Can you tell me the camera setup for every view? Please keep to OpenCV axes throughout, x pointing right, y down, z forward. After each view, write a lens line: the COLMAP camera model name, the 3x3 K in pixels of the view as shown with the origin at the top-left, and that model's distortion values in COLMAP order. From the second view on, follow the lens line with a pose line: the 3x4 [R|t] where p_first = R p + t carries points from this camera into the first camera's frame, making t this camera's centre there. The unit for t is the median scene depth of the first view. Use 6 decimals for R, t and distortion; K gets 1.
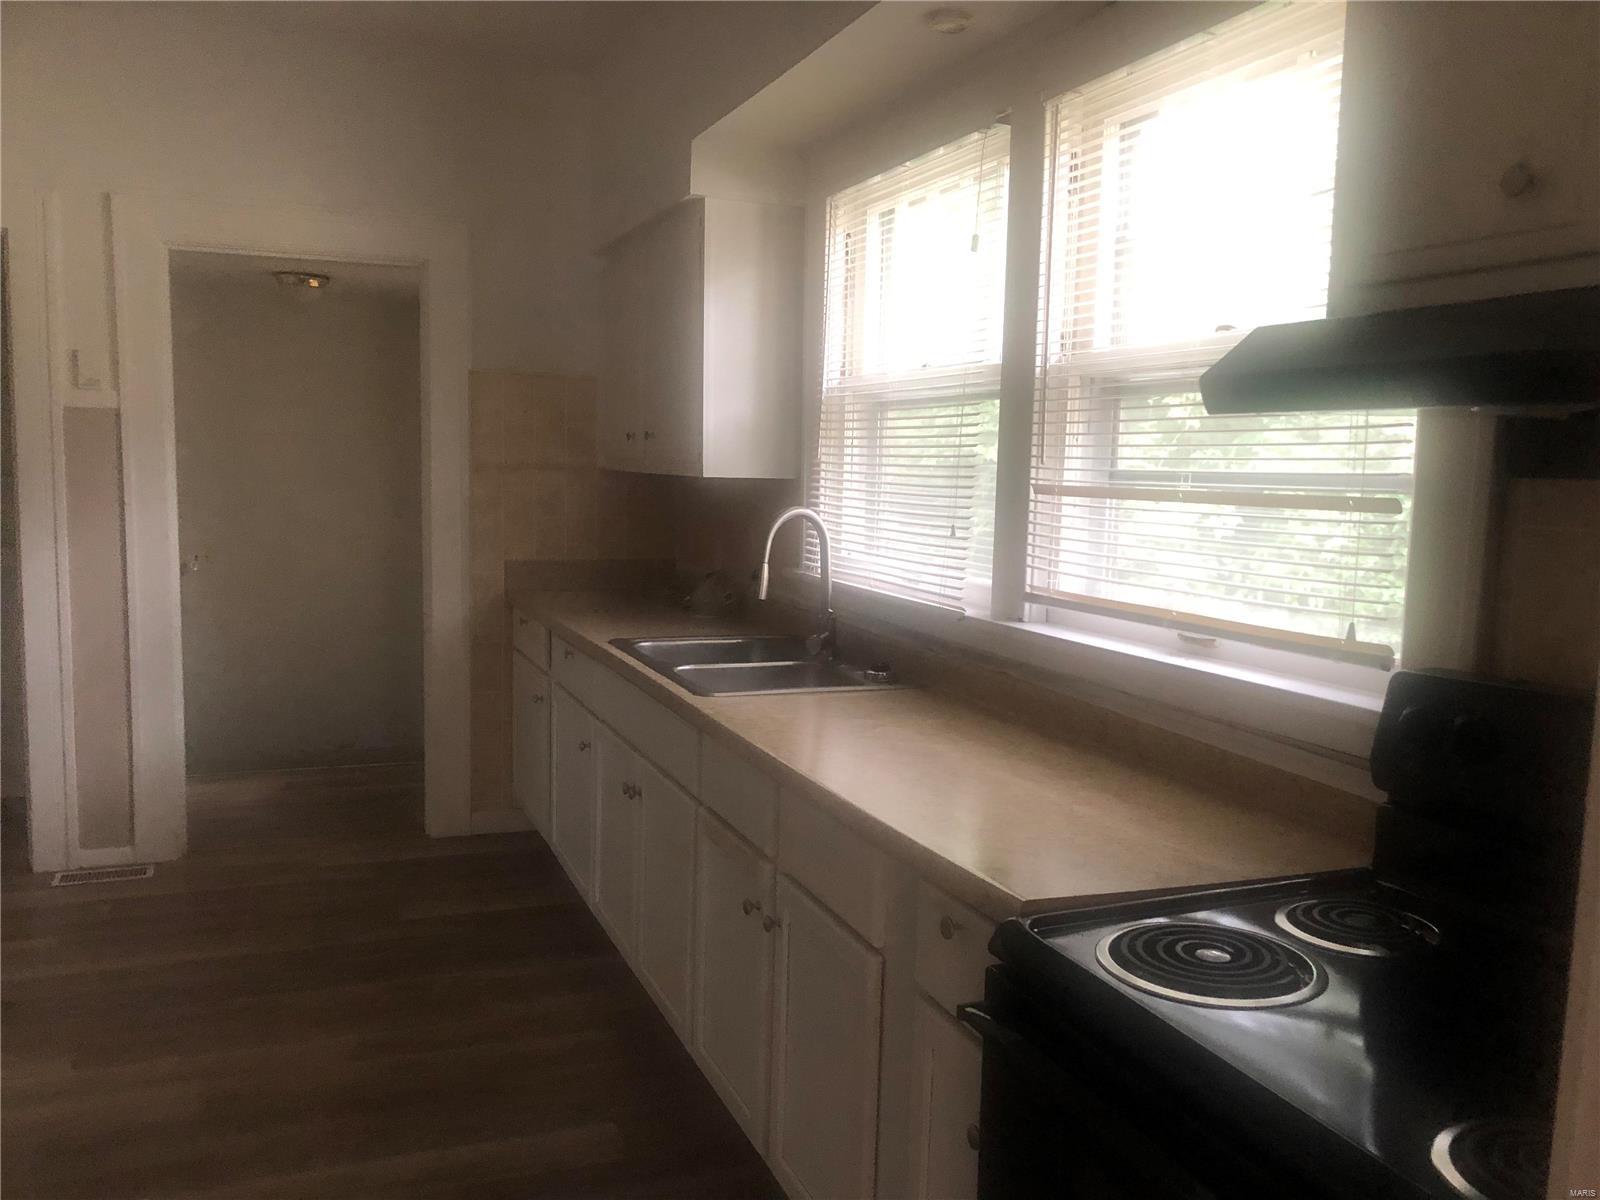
lens RADIAL K [[1273.6, 0, 800.0], [0, 1273.6, 600.0], [0, 0, 1]] dist [0.054205, -0.162224]
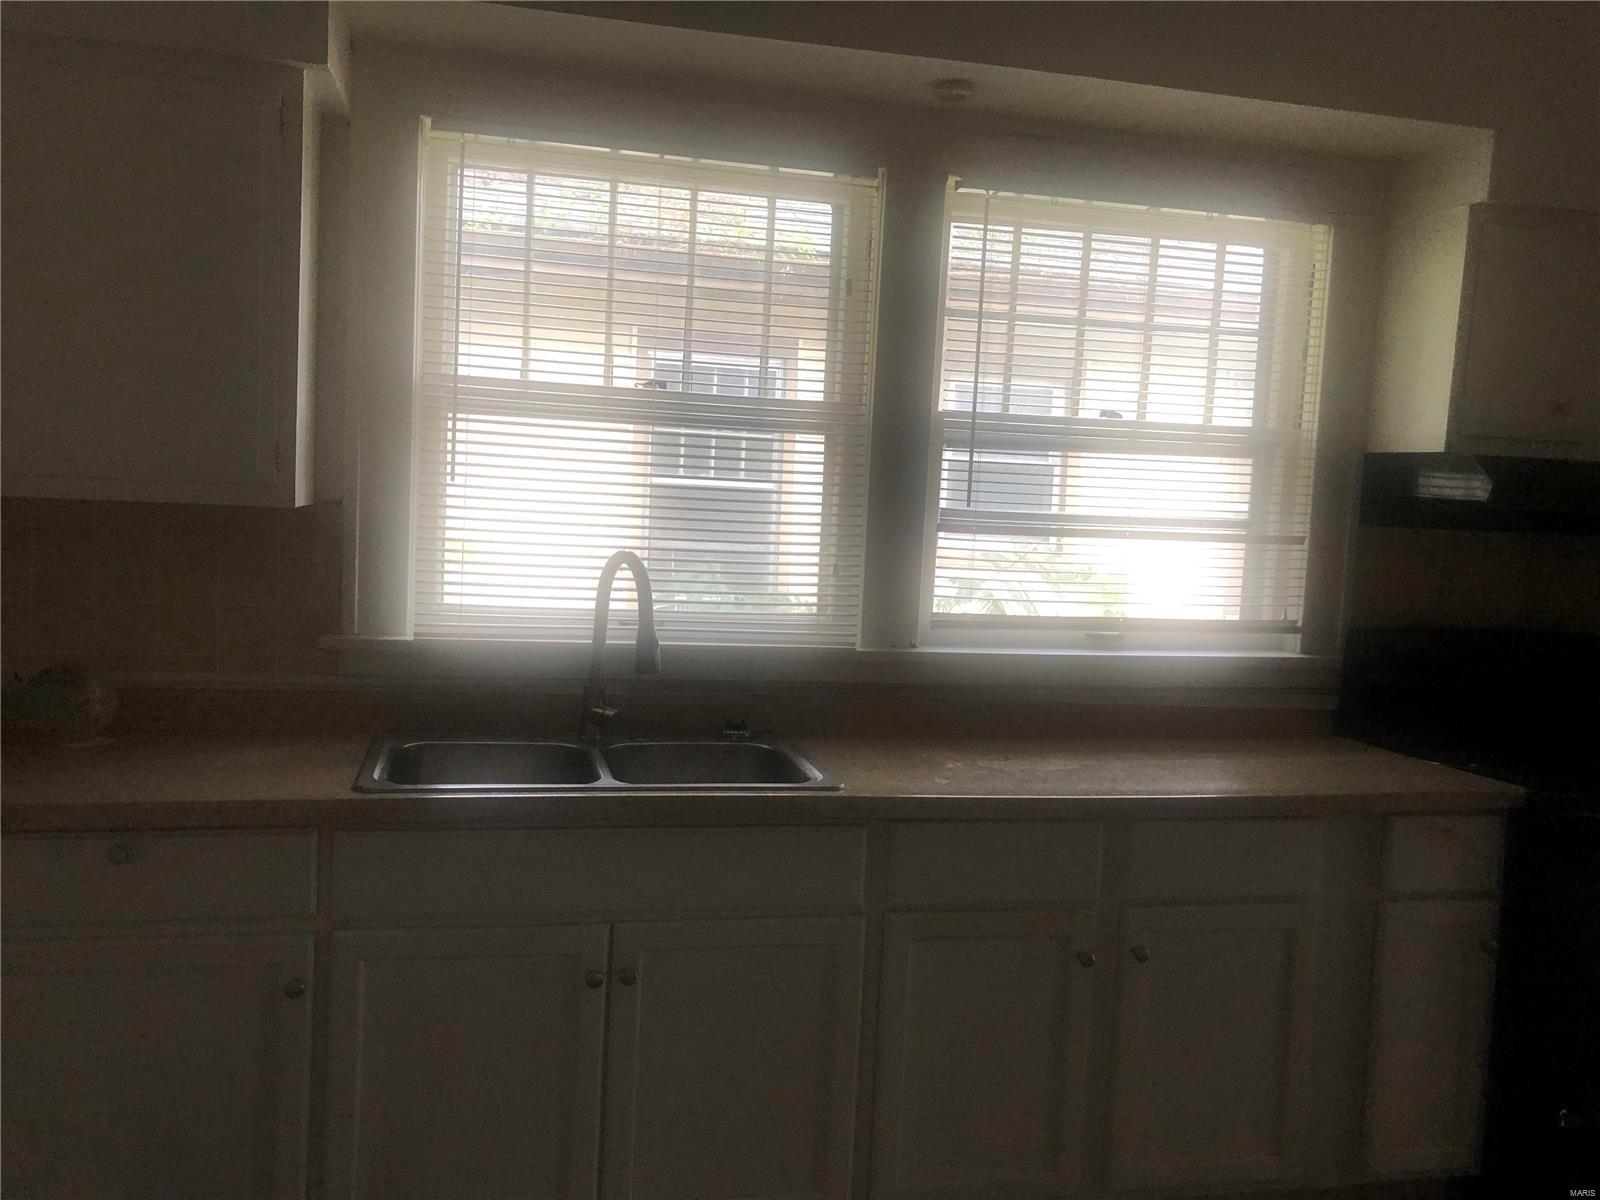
lens RADIAL K [[1273.6, 0, 800.0], [0, 1273.6, 600.0], [0, 0, 1]] dist [0.054205, -0.162224]
pose [[0.155061, -0.100395, 0.982790, -0.844311], [0.067339, 0.993583, 0.090873, -0.121976], [-0.985607, 0.052090, 0.160826, 0.862002]]
